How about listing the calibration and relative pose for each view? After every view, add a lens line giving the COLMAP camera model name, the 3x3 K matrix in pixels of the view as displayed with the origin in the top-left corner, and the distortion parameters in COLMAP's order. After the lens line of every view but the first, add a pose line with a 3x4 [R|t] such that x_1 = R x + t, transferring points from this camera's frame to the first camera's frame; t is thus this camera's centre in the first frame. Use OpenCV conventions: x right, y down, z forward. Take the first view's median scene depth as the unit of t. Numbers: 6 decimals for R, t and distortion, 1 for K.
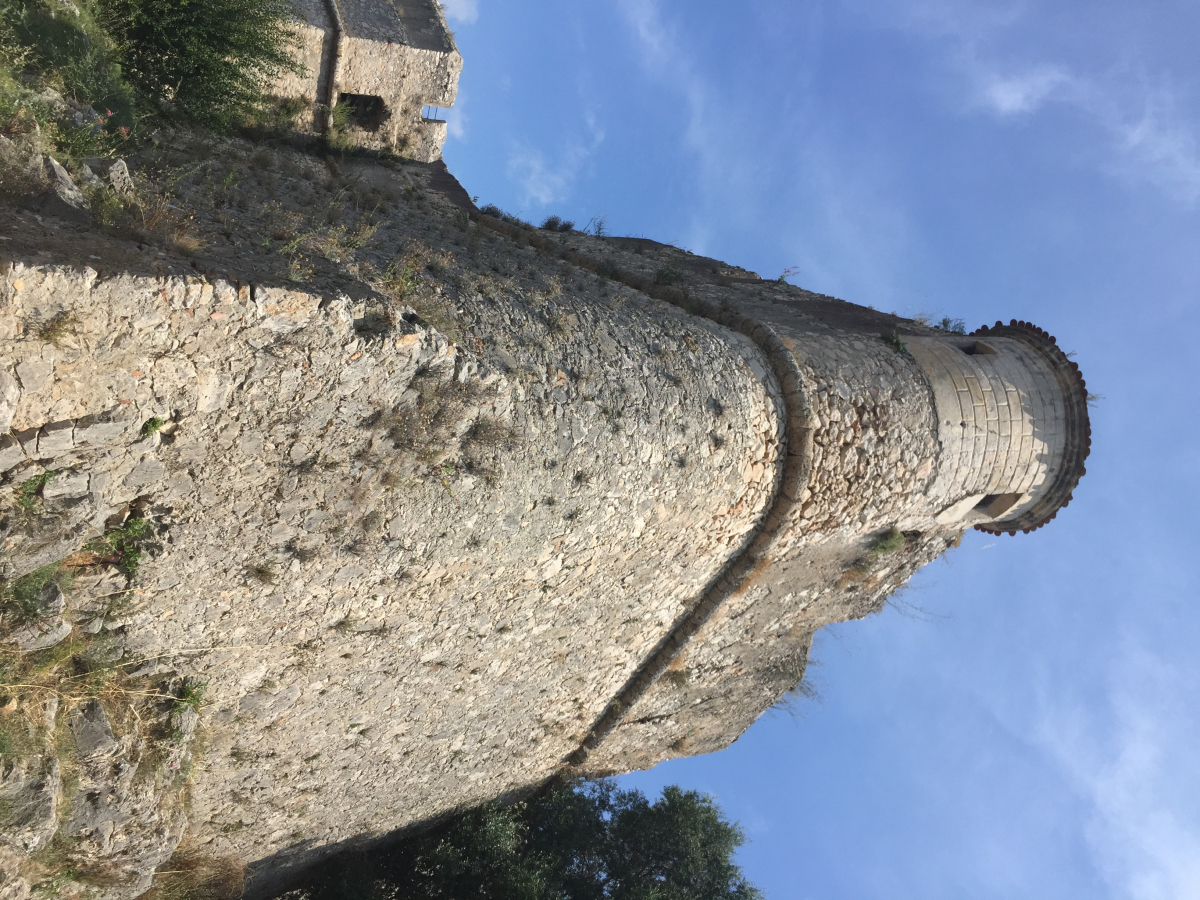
lens RADIAL K [[1030.6, 0, 599.3], [0, 1030.6, 438.8], [0, 0, 1]] dist [0.081725, -0.122057]
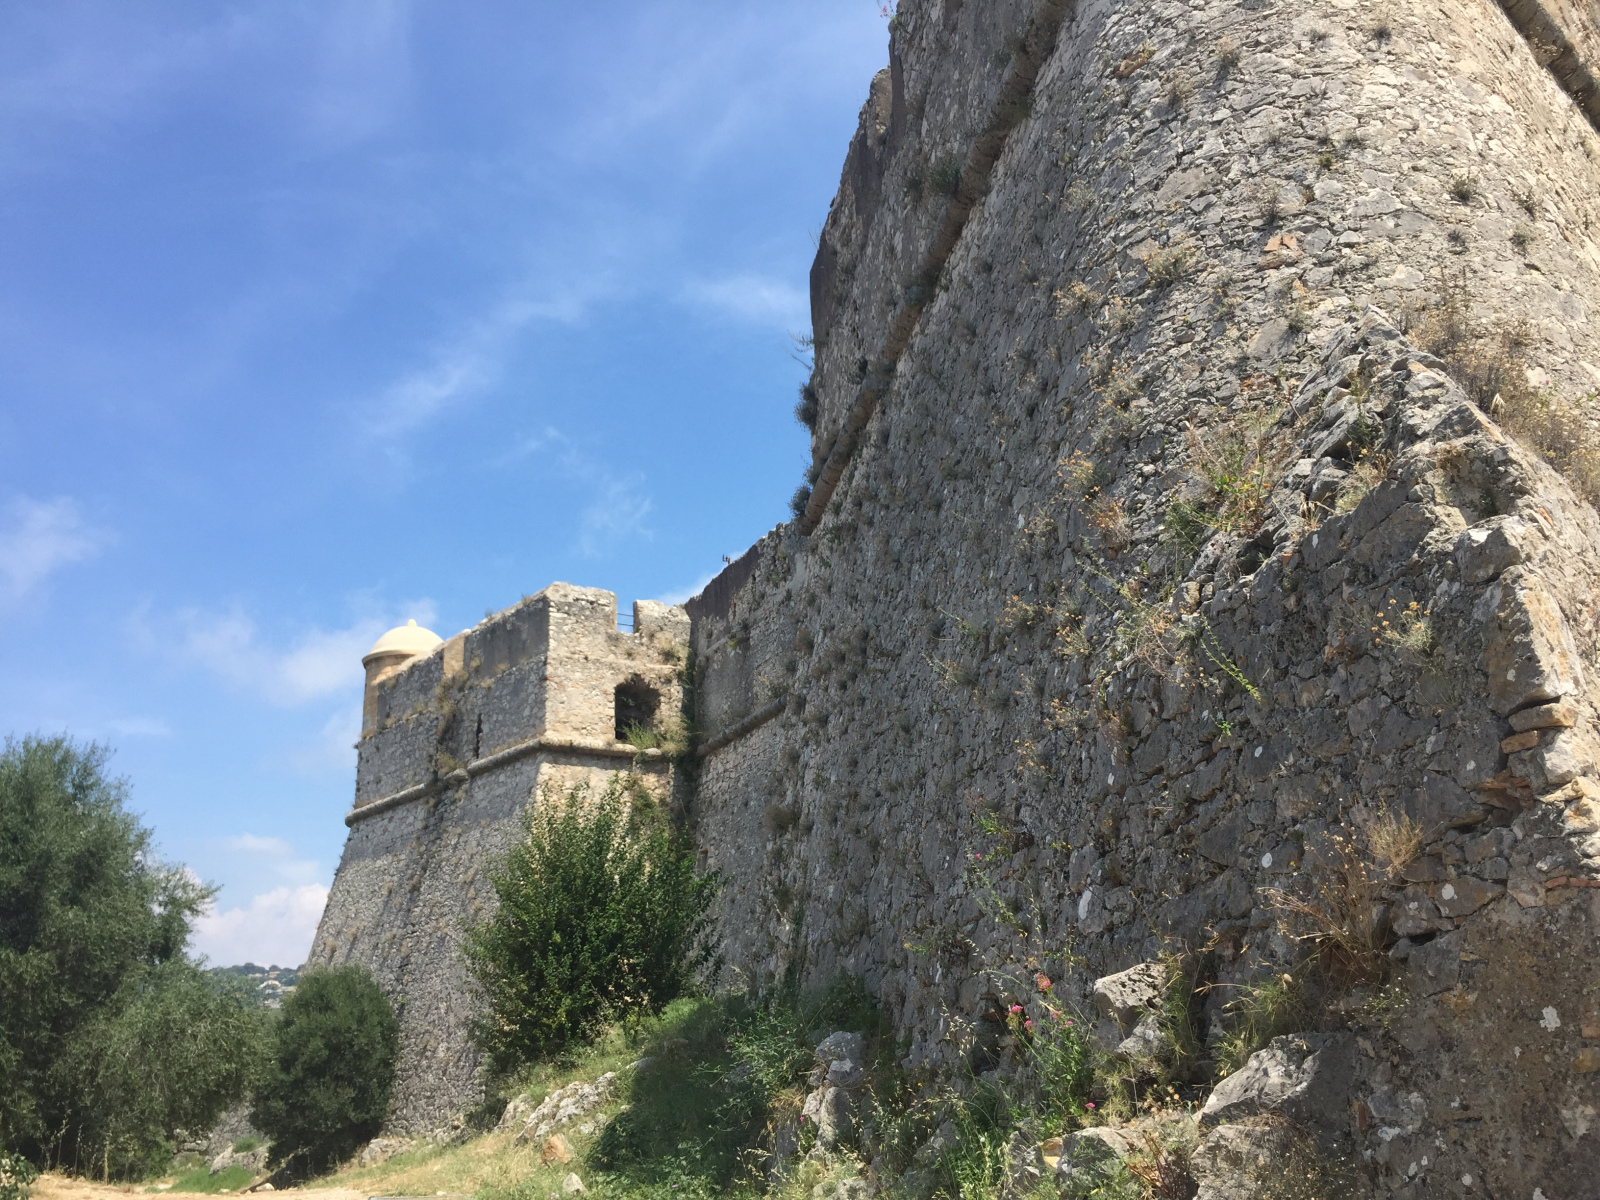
lens RADIAL K [[1374.2, 0, 799.1], [0, 1374.2, 585.1], [0, 0, 1]] dist [0.081725, -0.122057]
pose [[-0.080716, -0.989344, -0.121172, -0.099612], [0.988744, -0.064110, -0.135185, -0.210202], [0.125976, -0.130720, 0.983383, 0.196022]]
